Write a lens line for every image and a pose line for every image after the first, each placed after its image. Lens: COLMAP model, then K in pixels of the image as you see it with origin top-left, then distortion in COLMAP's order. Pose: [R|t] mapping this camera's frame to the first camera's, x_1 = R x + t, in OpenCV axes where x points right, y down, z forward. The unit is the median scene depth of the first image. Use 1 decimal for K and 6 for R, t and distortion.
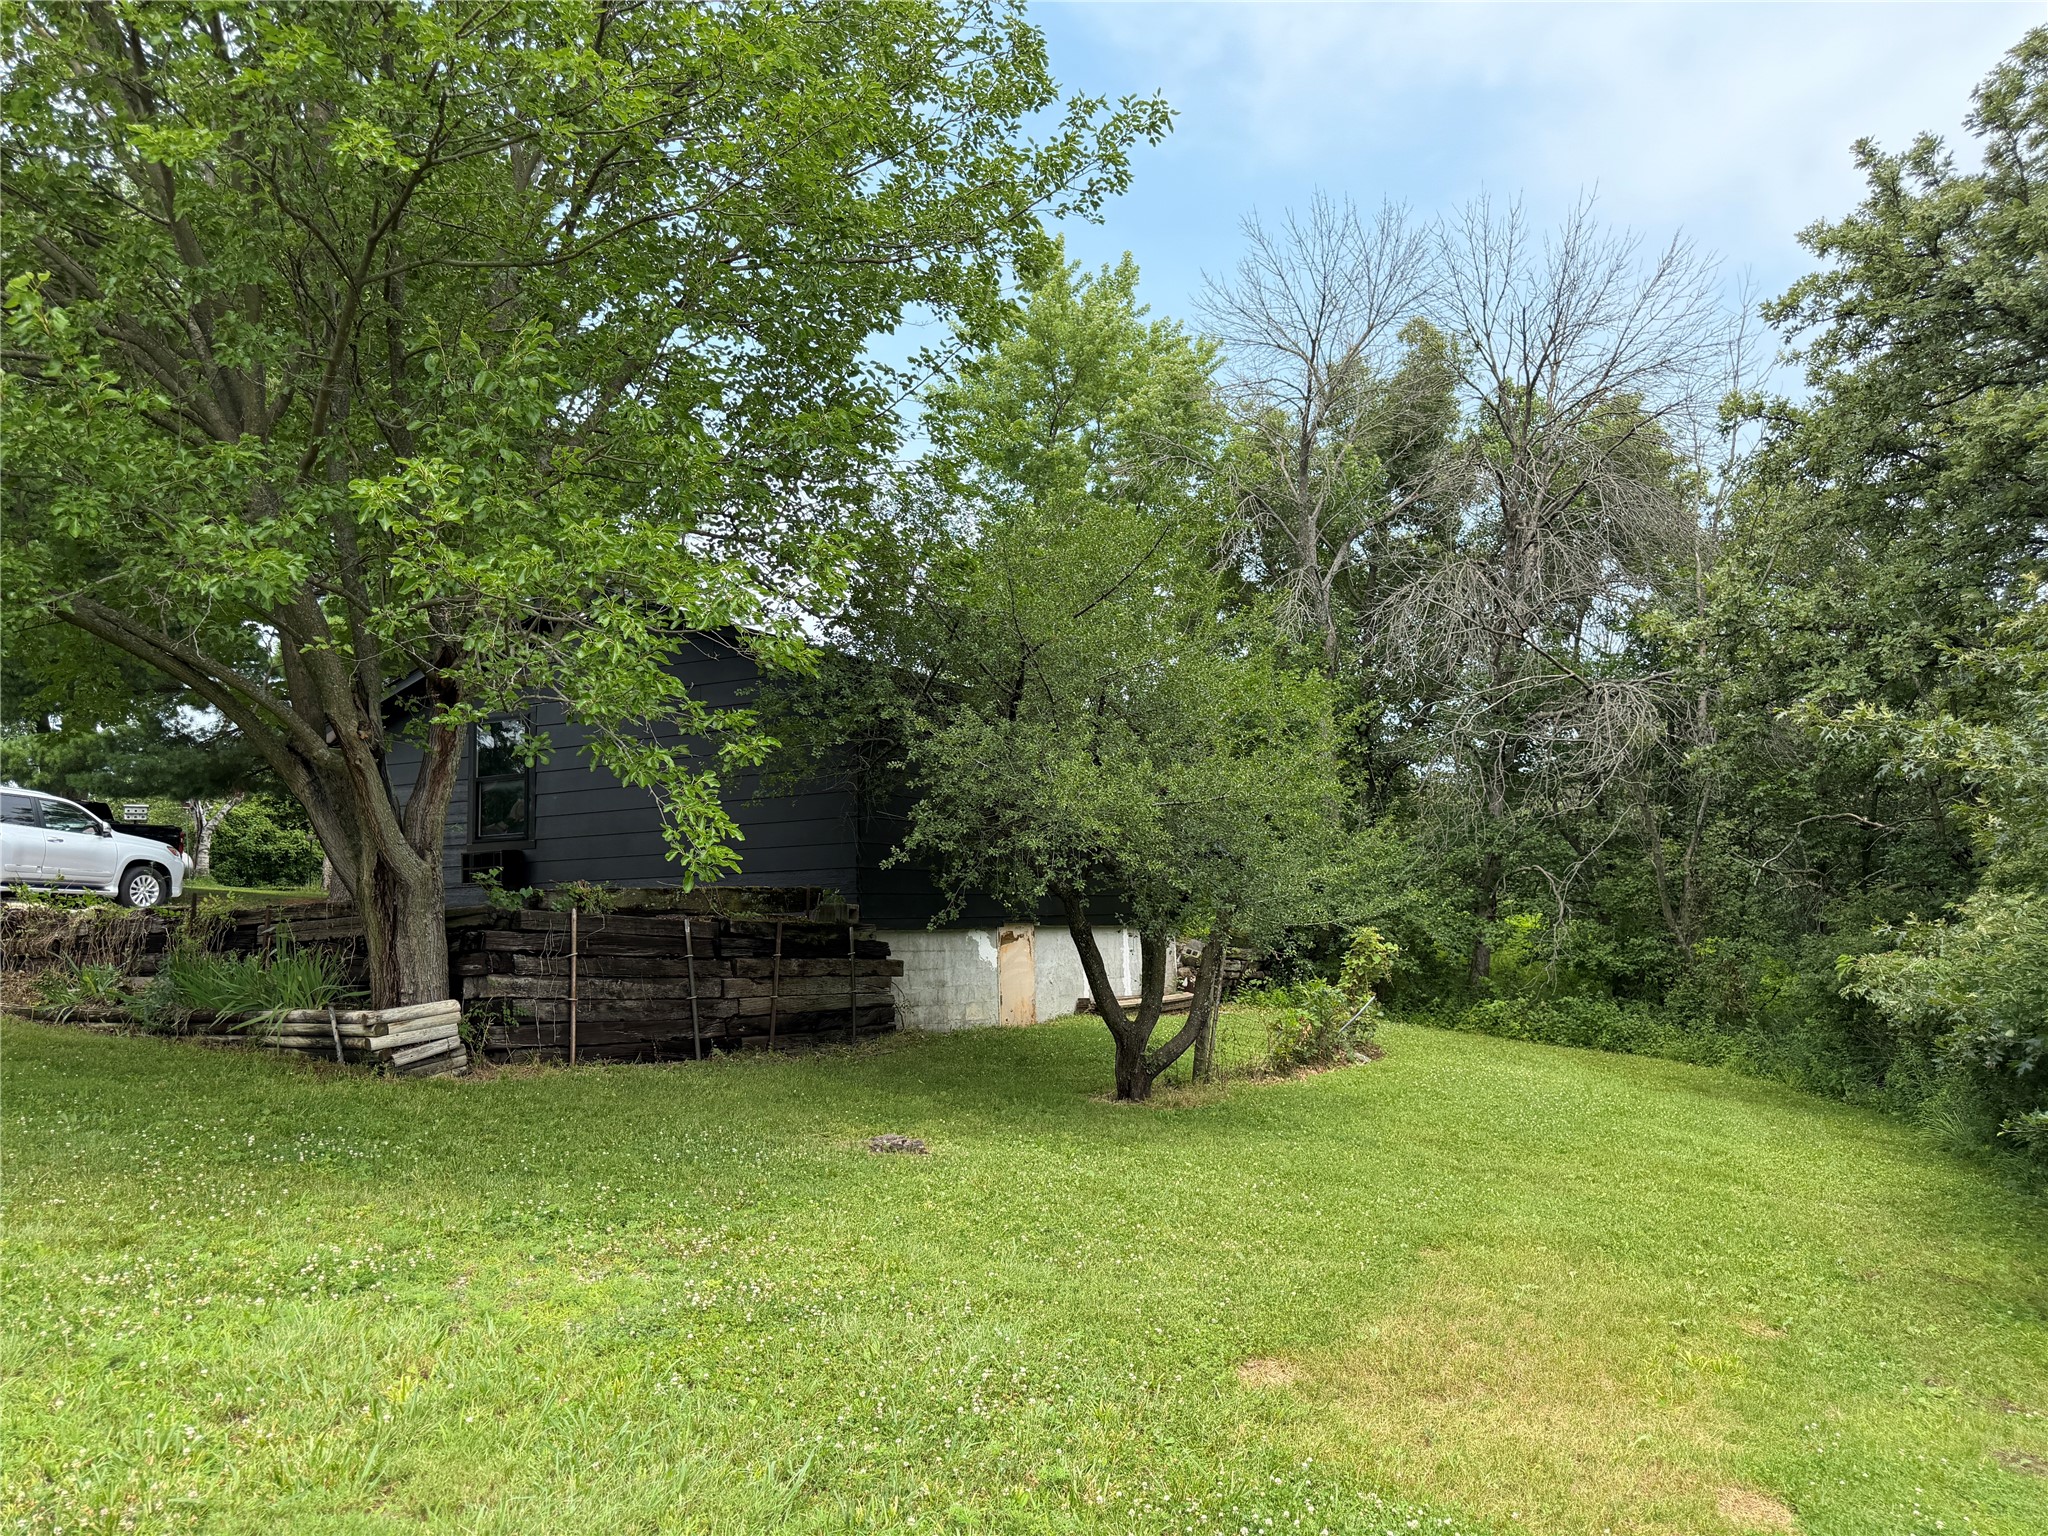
lens RADIAL K [[1441.3, 0, 1011.1], [0, 1441.3, 771.5], [0, 0, 1]] dist [0.053384, -0.040272]
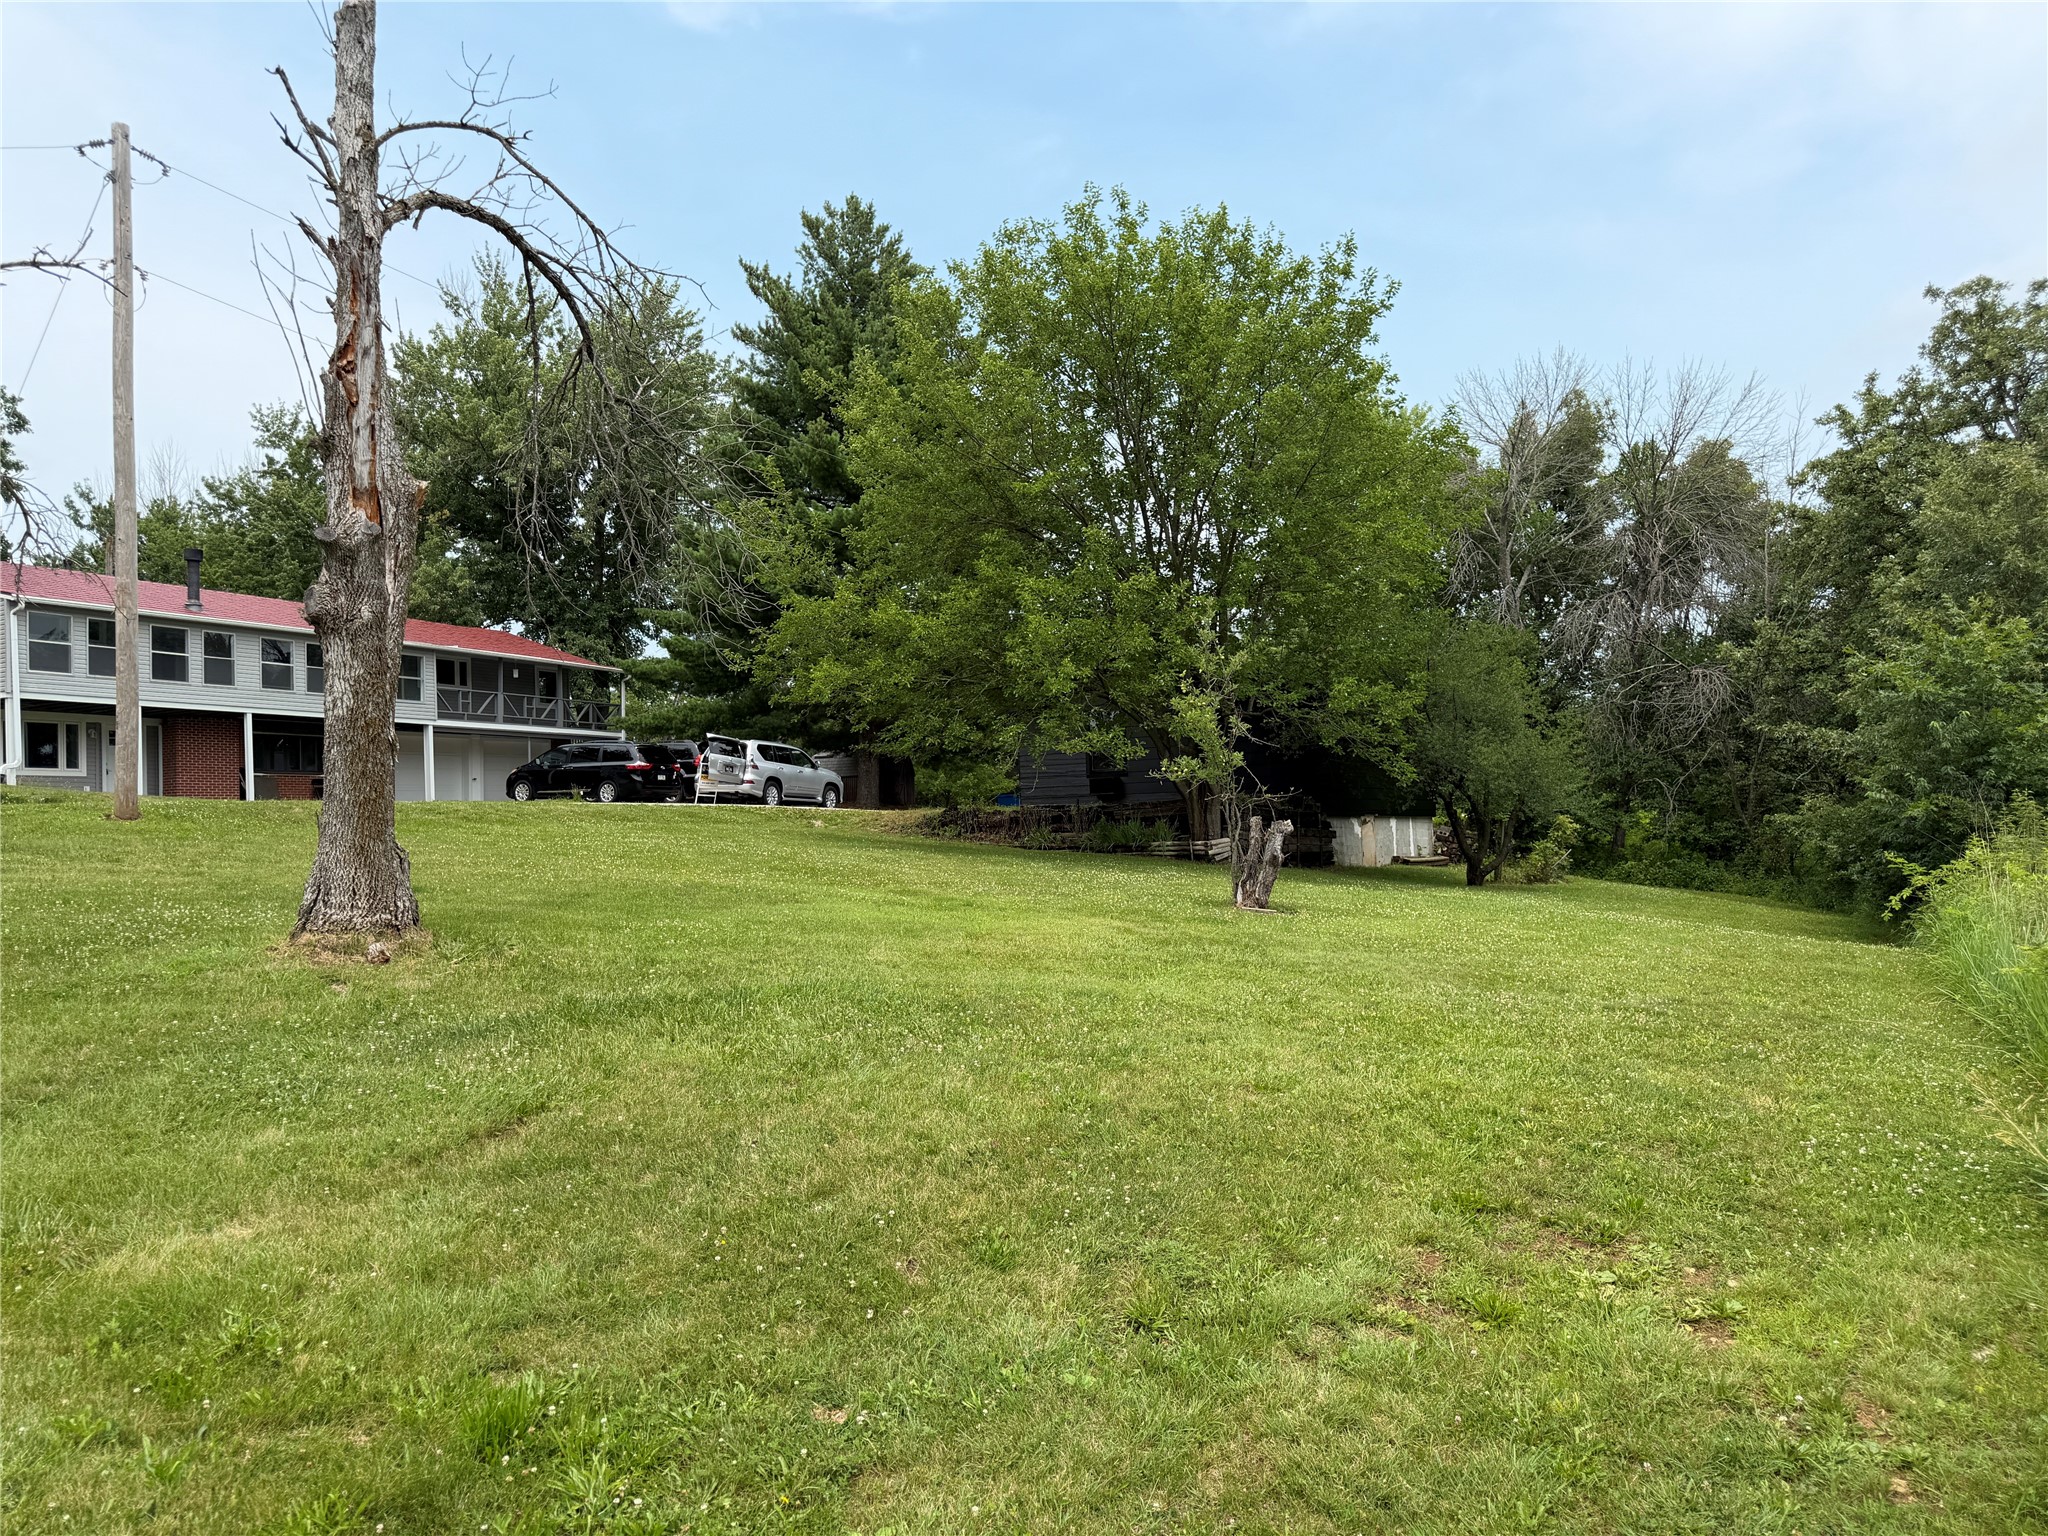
lens RADIAL K [[1441.3, 0, 1037.1], [0, 1441.3, 764.3], [0, 0, 1]] dist [0.053384, -0.040272]
pose [[0.998591, -0.007968, -0.052463, -0.241125], [0.011042, 0.998222, 0.058568, -0.053671], [0.051903, -0.059065, 0.996904, -0.647988]]
